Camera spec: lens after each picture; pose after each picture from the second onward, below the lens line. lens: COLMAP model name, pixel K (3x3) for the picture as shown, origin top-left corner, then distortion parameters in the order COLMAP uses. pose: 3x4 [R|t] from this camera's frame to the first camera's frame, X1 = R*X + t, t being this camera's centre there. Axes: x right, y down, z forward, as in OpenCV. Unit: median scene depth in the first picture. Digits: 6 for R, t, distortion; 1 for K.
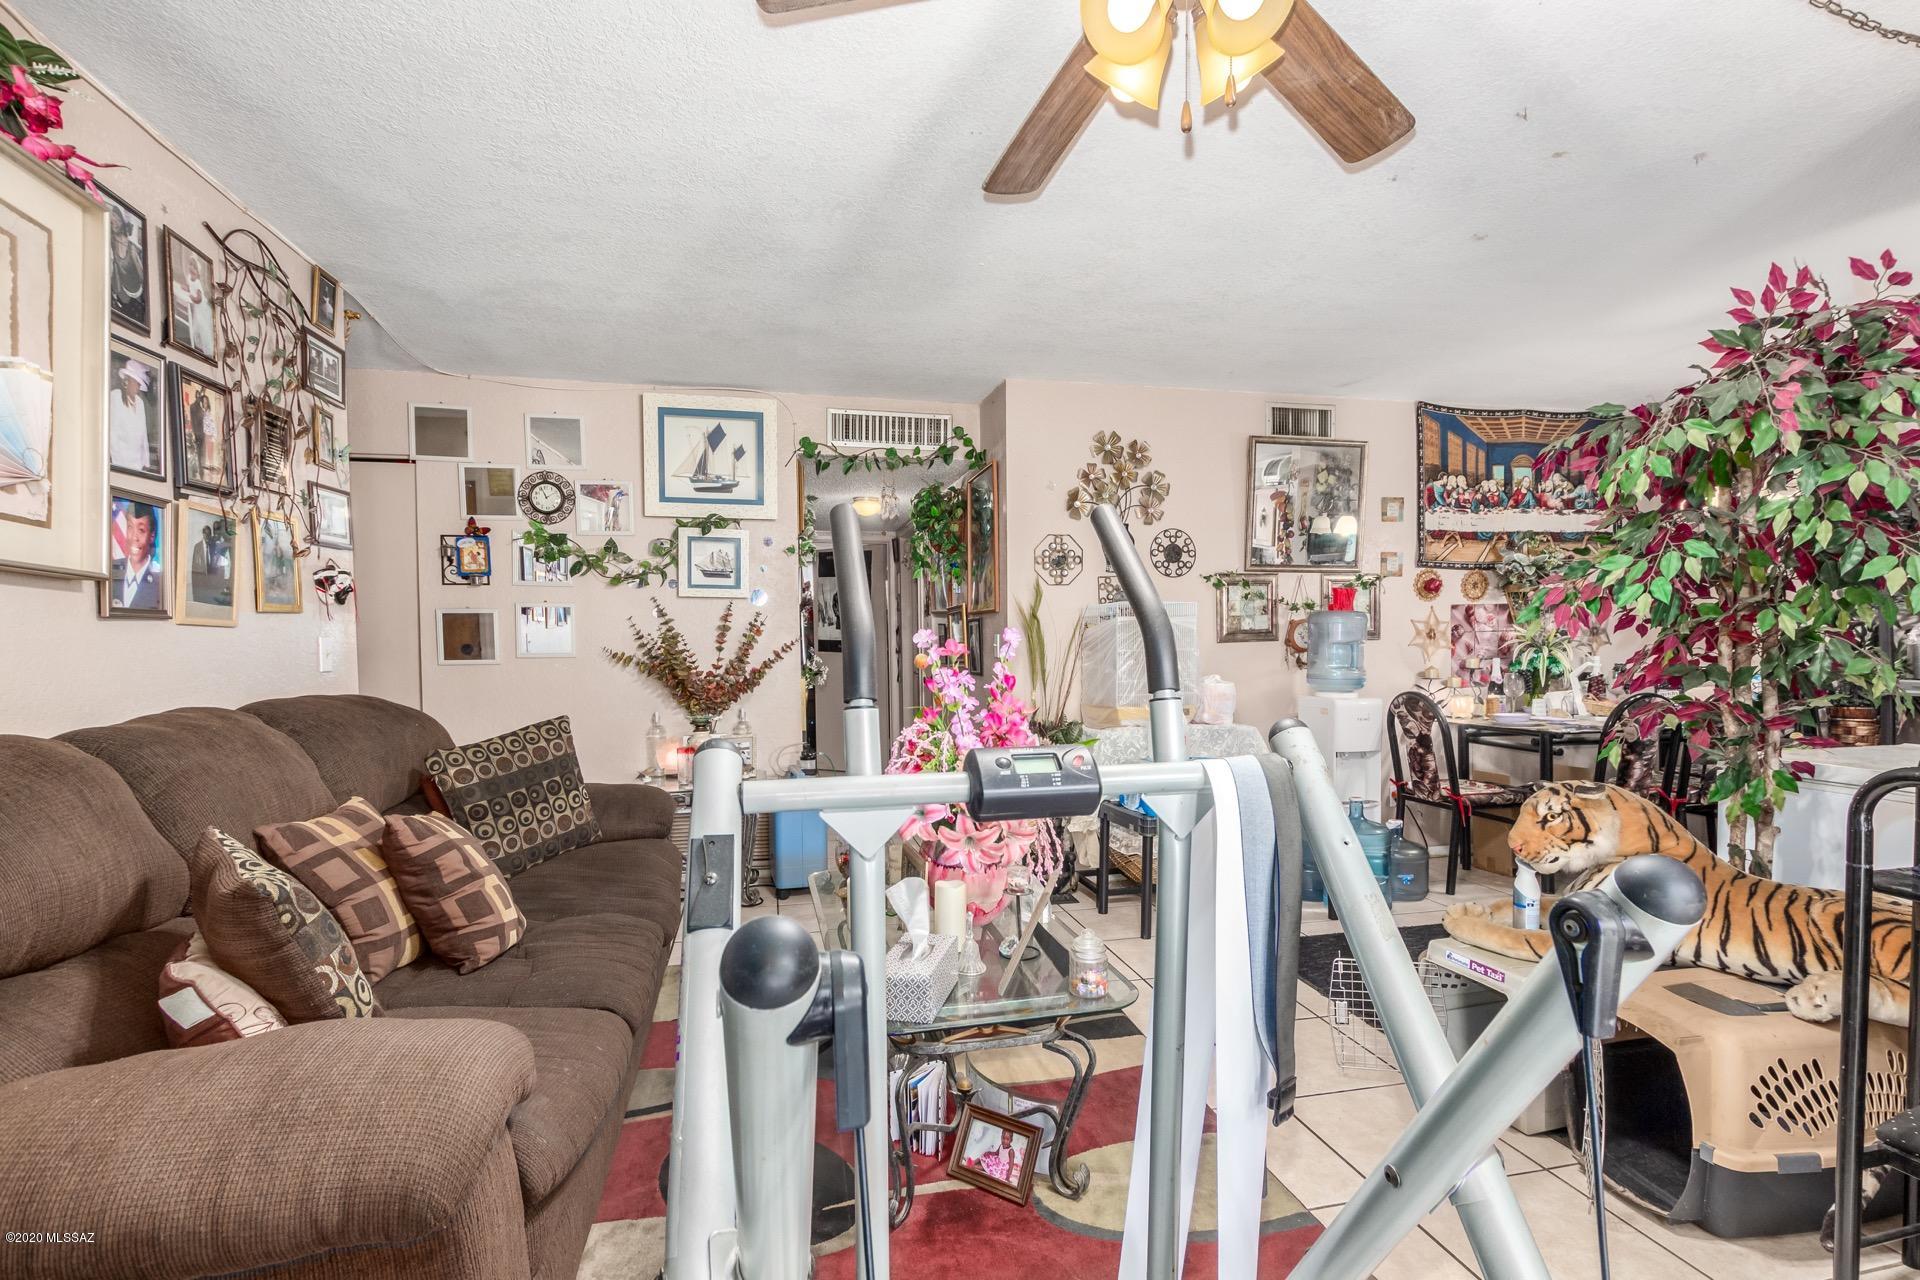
lens RADIAL K [[897.6, 0, 961.6], [0, 897.6, 651.6], [0, 0, 1]] dist [0.000884, -0.000756]
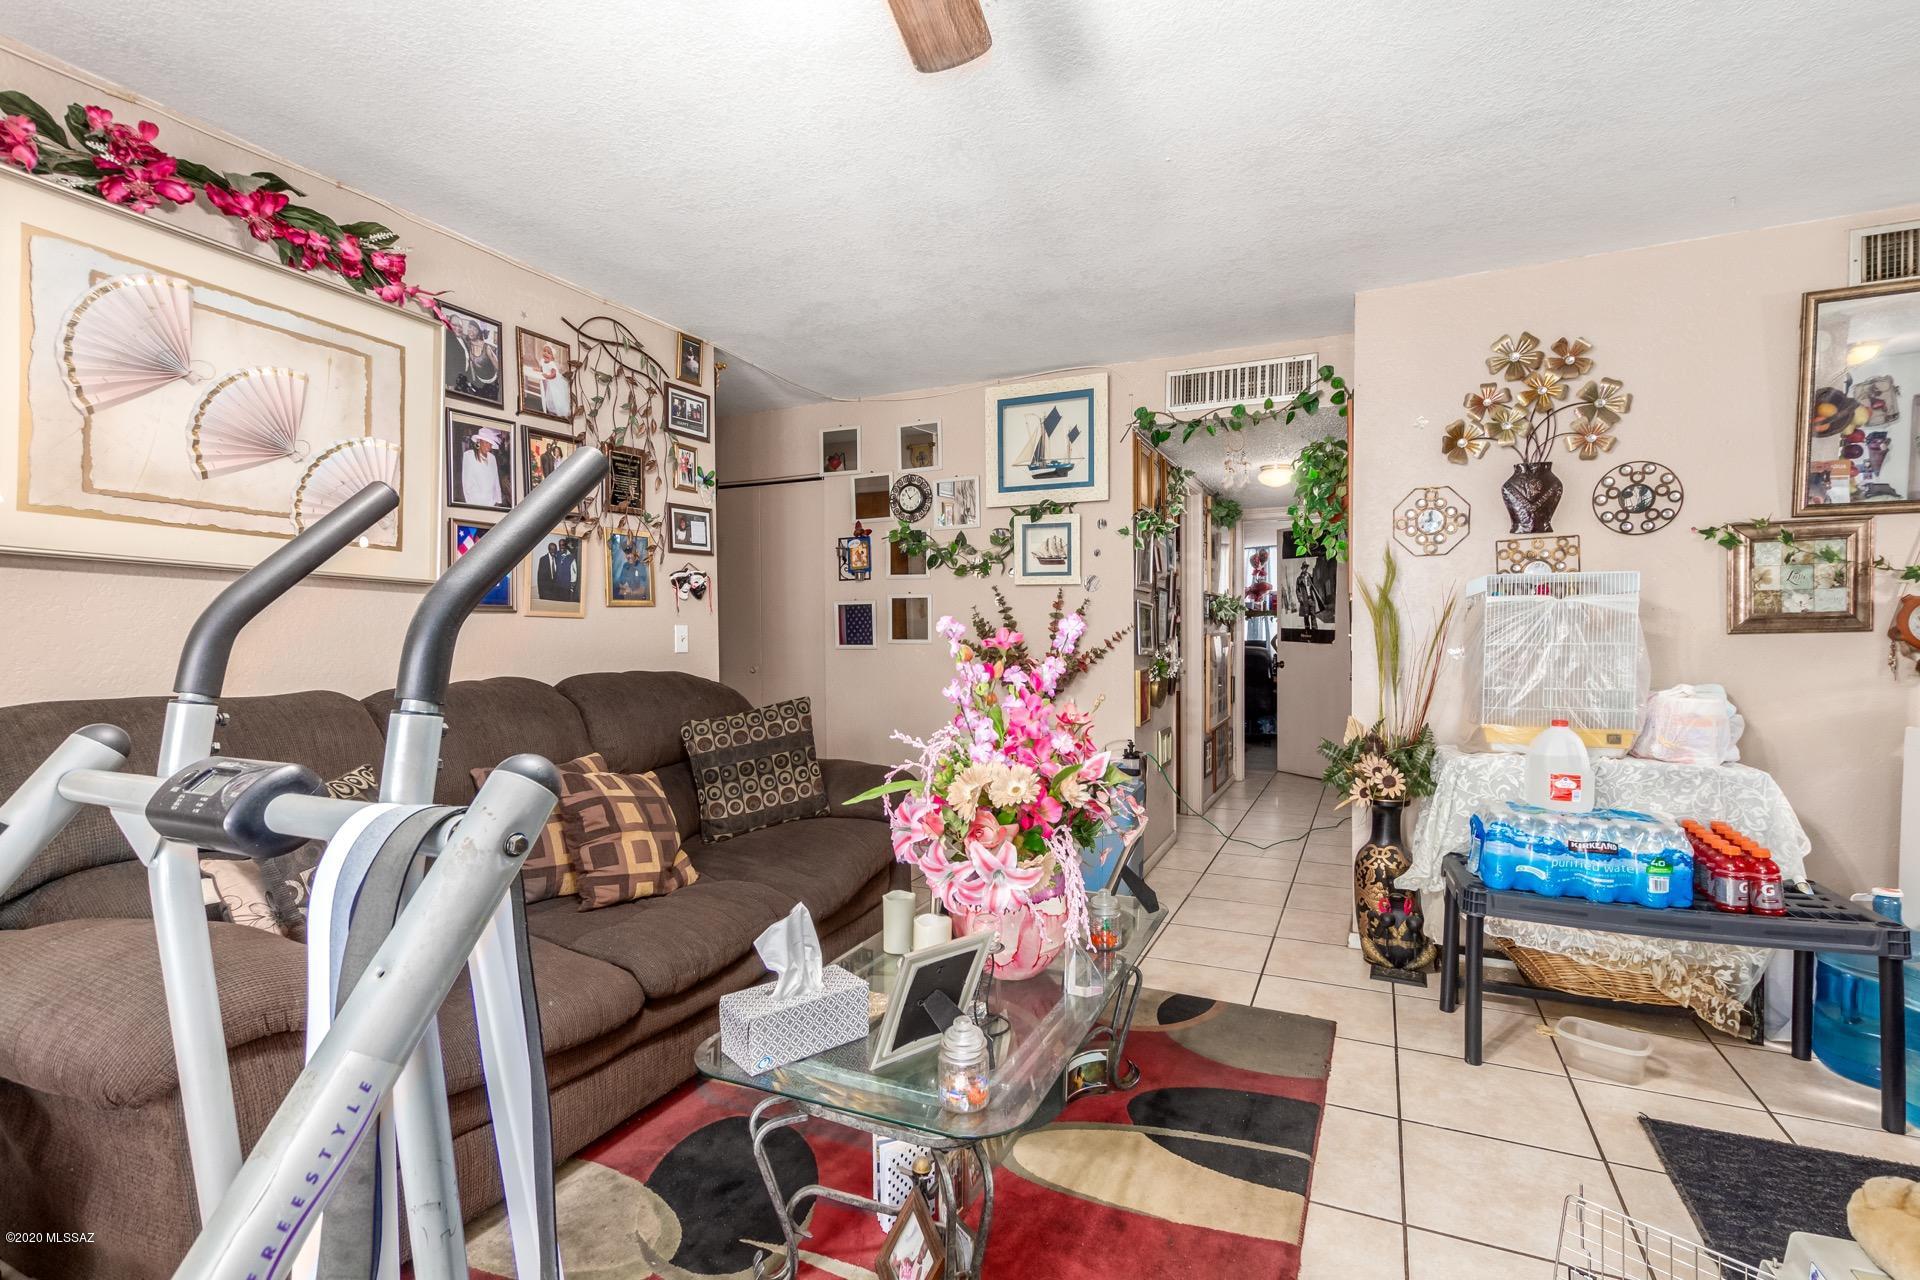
lens RADIAL K [[884.1, 0, 960.0], [0, 884.1, 640.0], [0, 0, 1]] dist [0.002776, 0.000350]
pose [[0.786433, 0.010308, -0.617590, 0.247941], [-0.009760, 0.999943, 0.004262, -0.003025], [0.617599, 0.002676, 0.786489, 0.177969]]
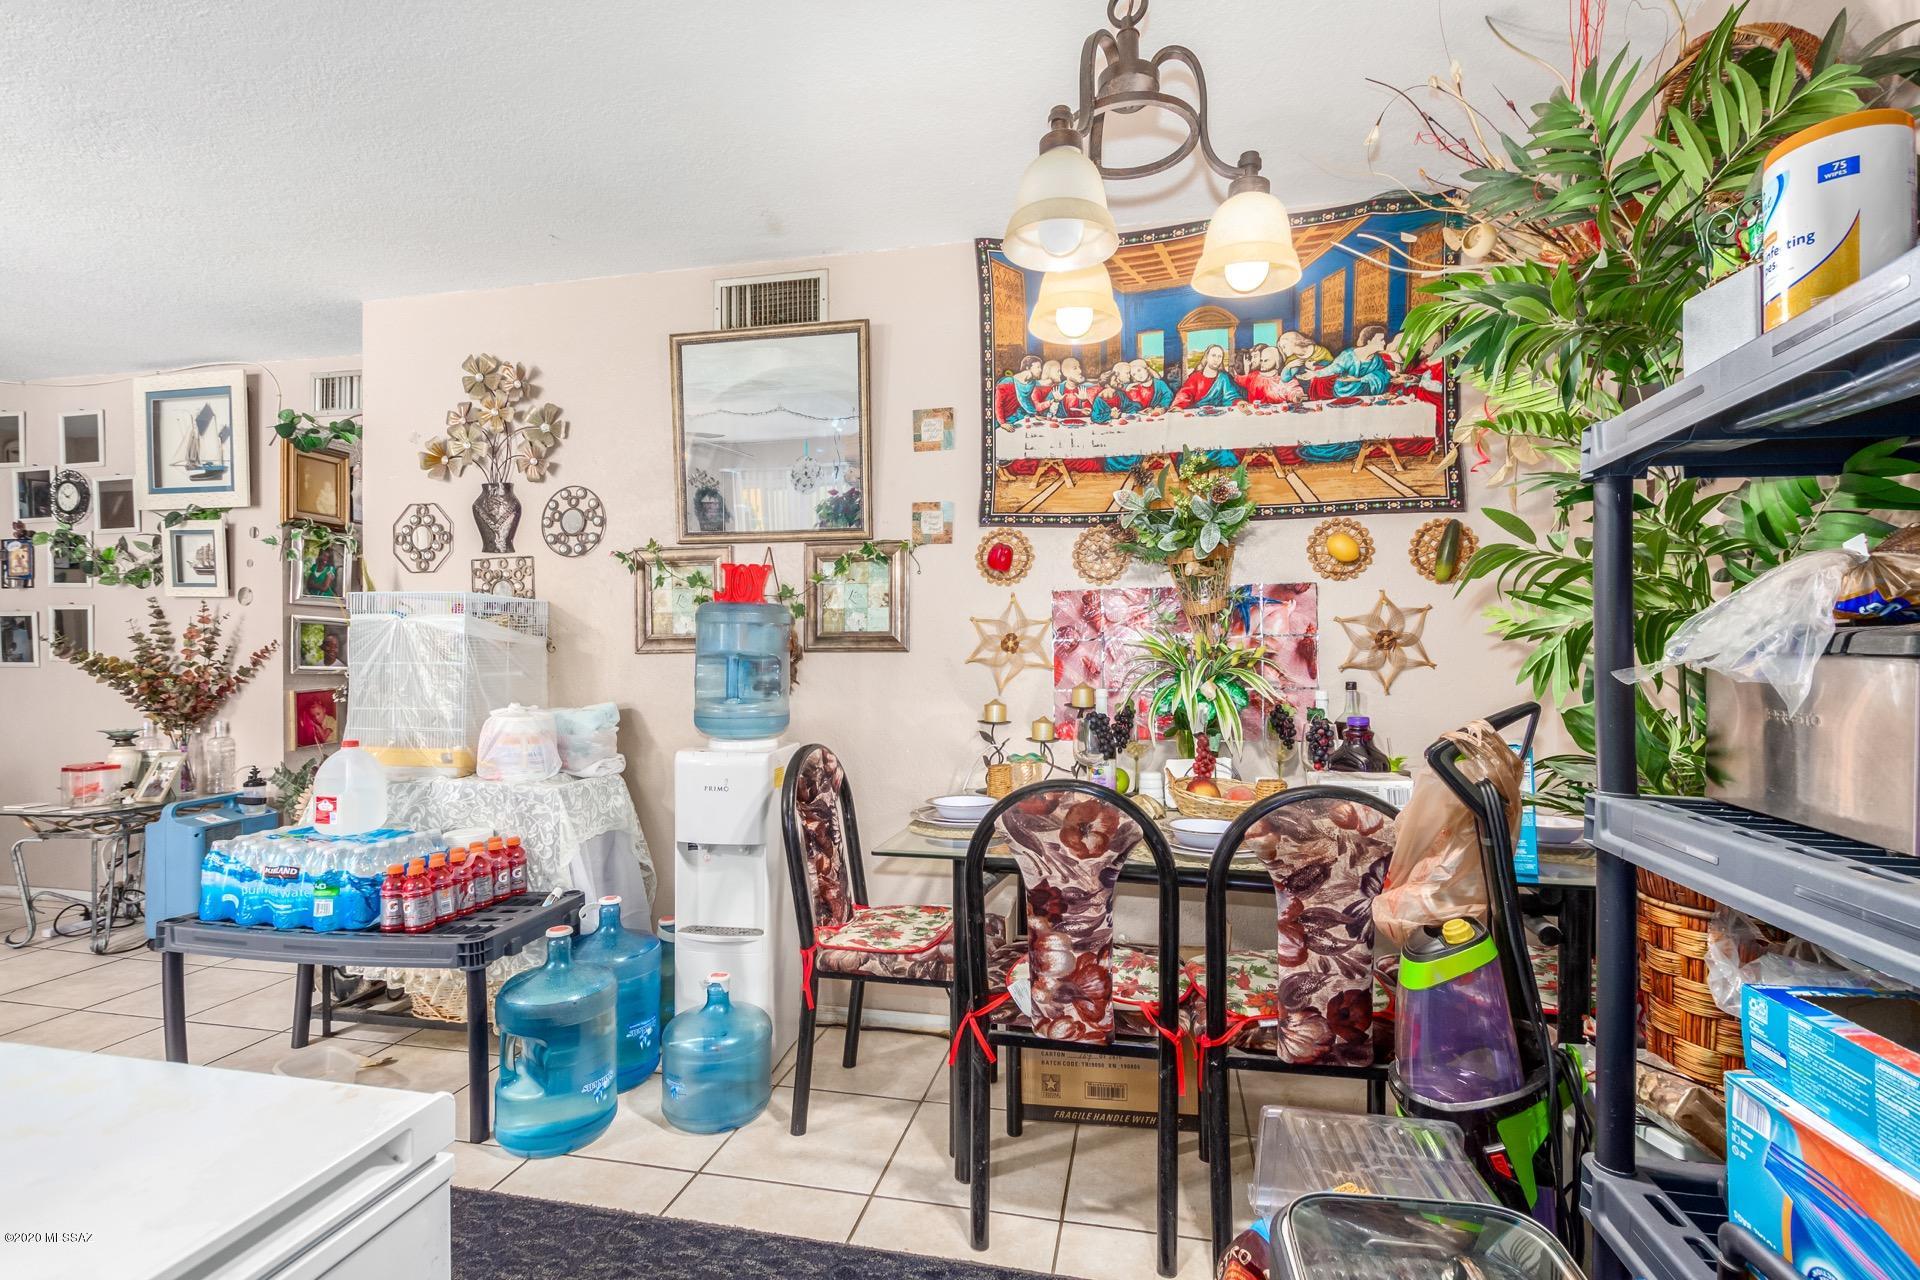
lens RADIAL K [[894.6, 0, 960.0], [0, 894.6, 640.0], [0, 0, 1]] dist [-0.002471, -0.000332]
pose [[0.908237, 0.004469, -0.418433, 0.786493], [-0.013318, 0.999745, -0.018229, -0.011605], [0.418244, 0.022129, 0.908065, 0.510895]]
